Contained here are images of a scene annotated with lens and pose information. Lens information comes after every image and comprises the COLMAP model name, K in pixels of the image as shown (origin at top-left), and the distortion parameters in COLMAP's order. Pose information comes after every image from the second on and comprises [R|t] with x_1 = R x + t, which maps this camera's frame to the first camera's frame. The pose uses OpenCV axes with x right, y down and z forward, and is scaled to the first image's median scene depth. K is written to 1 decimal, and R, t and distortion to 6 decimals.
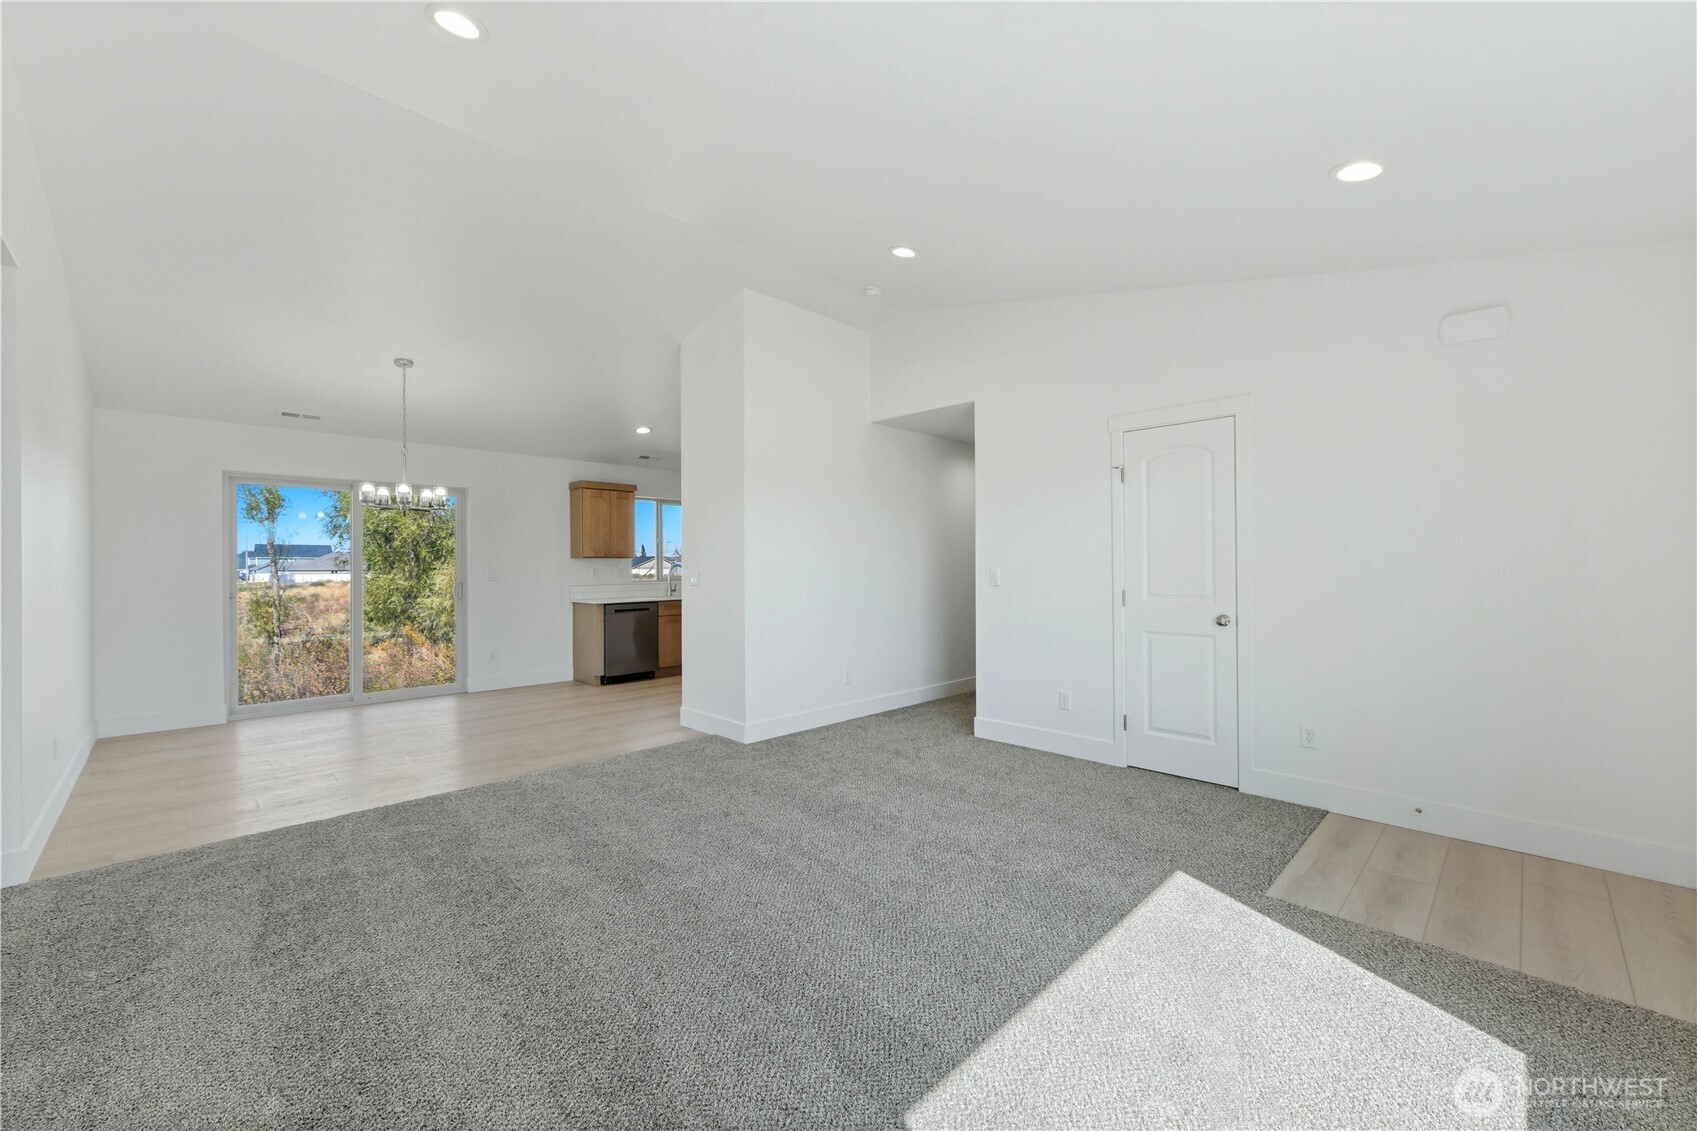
lens RADIAL K [[674.8, 0, 861.4], [0, 674.8, 560.5], [0, 0, 1]] dist [0.001434, -0.000326]
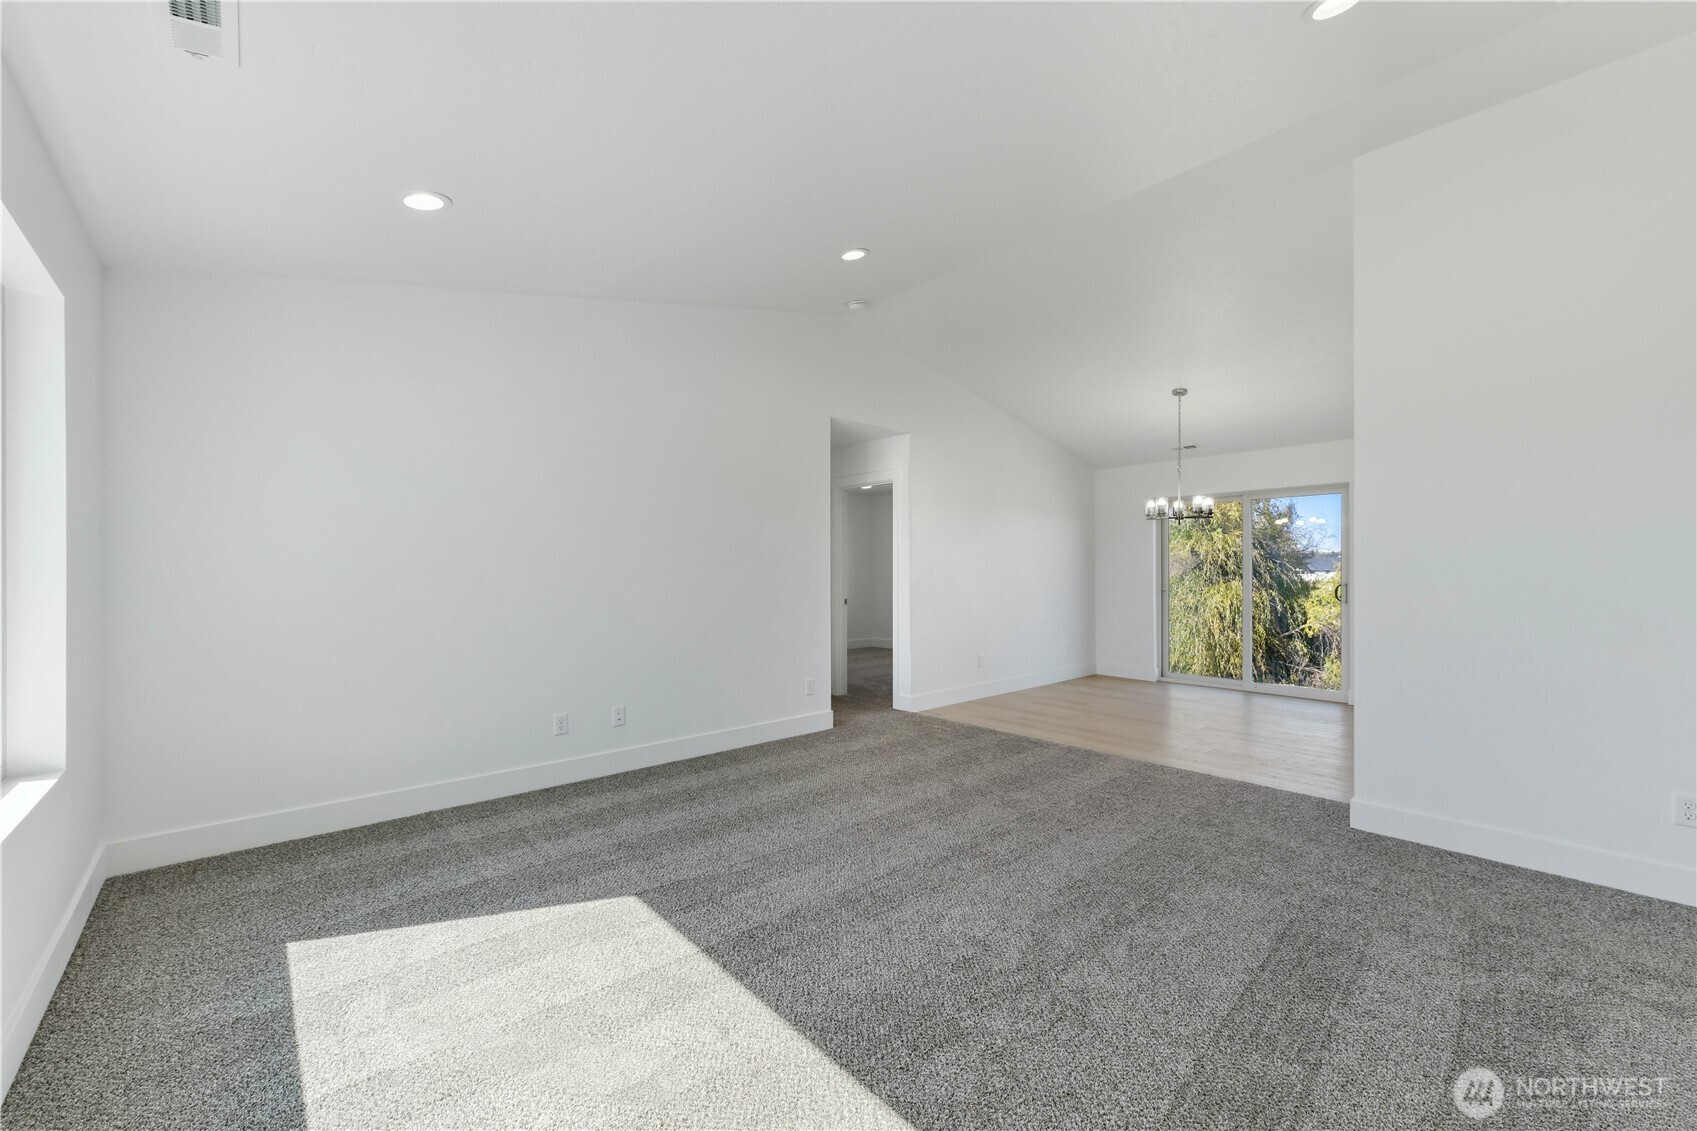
lens RADIAL K [[680.4, 0, 848.5], [0, 680.4, 565.5], [0, 0, 1]] dist [0.001045, -0.000042]
pose [[-0.060974, 0.002686, -0.998136, 0.692918], [0.005241, 0.999983, 0.002370, -0.001703], [0.998126, -0.005087, -0.060988, 0.659096]]
